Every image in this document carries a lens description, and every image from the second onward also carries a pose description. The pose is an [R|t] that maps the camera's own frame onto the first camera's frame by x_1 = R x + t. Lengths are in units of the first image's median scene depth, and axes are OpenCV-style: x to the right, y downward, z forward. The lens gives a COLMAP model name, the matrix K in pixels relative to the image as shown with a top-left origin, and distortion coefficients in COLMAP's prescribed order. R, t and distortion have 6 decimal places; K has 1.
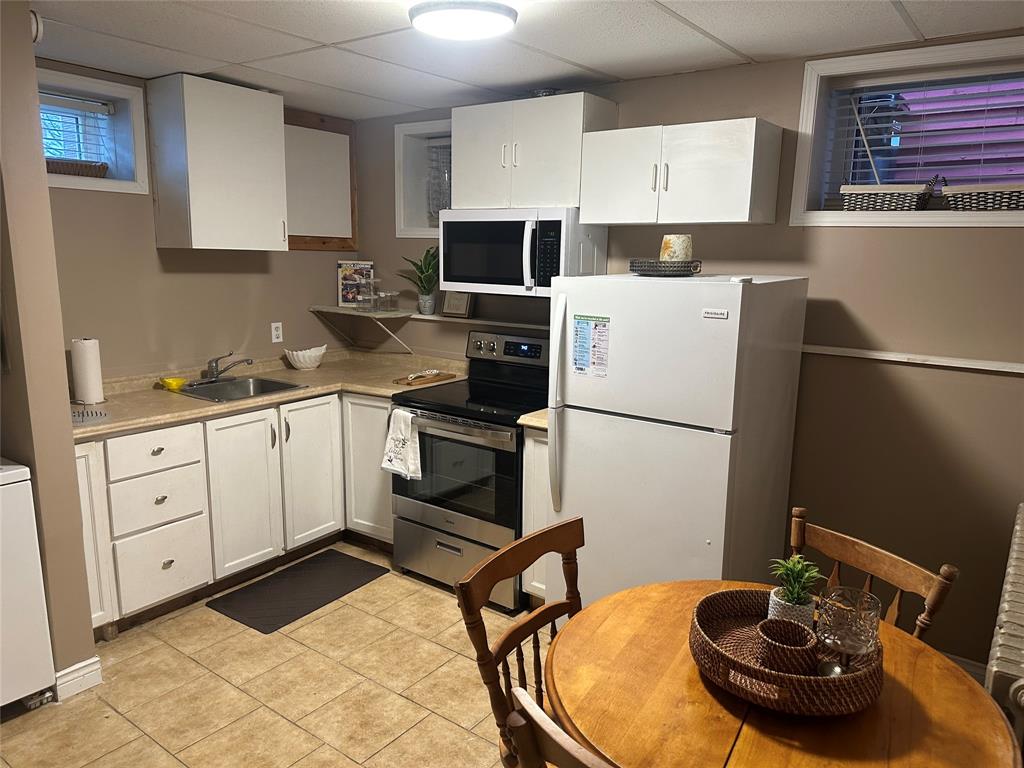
lens RADIAL K [[727.6, 0, 511.5], [0, 727.6, 380.1], [0, 0, 1]] dist [0.048319, -0.065033]
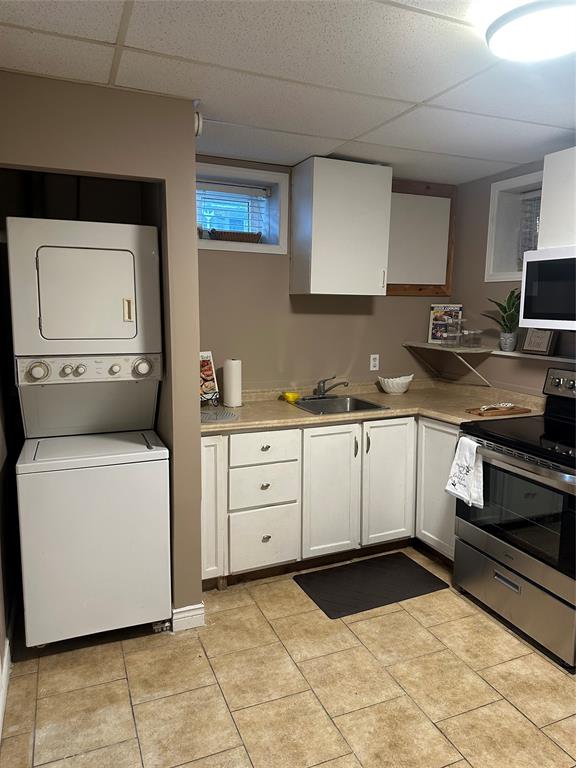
lens RADIAL K [[545.7, 0, 284.3], [0, 545.7, 377.2], [0, 0, 1]] dist [0.048319, -0.065033]
pose [[0.858869, 0.059129, -0.508771, 0.019059], [-0.084544, 0.996055, -0.026961, -0.003125], [0.505170, 0.066170, 0.860479, 0.169439]]
